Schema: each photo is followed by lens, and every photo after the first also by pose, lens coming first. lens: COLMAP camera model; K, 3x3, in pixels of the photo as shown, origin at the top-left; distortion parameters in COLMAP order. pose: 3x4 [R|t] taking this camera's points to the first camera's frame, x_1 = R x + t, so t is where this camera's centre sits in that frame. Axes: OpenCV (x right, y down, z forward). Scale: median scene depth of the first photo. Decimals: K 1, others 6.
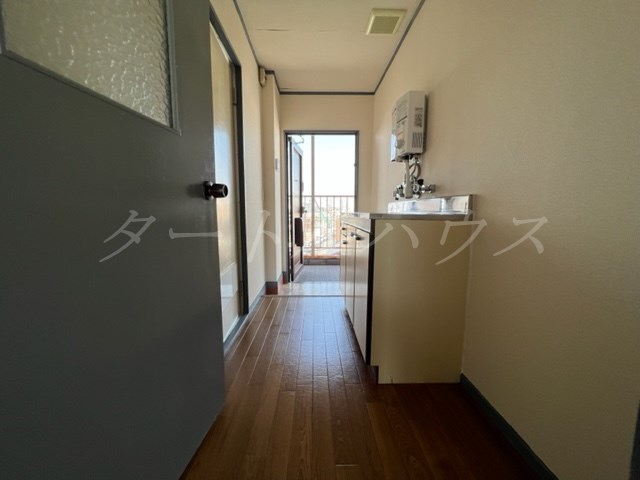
lens RADIAL K [[256.5, 0, 319.6], [0, 256.5, 239.2], [0, 0, 1]] dist [0.000087, -0.000313]
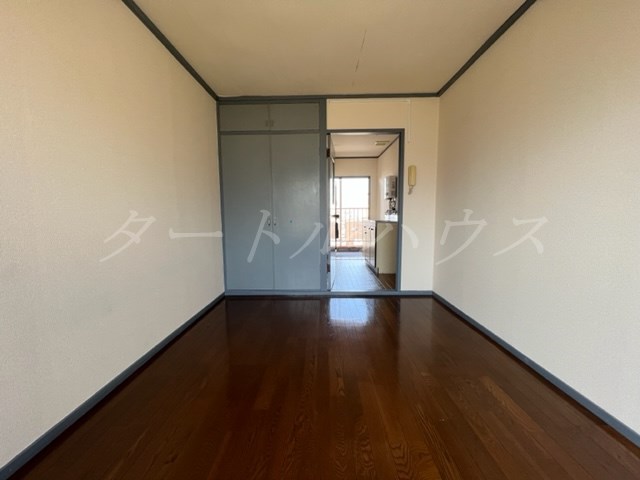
lens RADIAL K [[256.5, 0, 320.1], [0, 256.5, 239.8], [0, 0, 1]] dist [0.000087, -0.000313]
pose [[0.999521, -0.001656, -0.030893, -0.161008], [0.001223, 0.999901, -0.014018, 0.074407], [0.030913, 0.013973, 0.999424, -0.901856]]
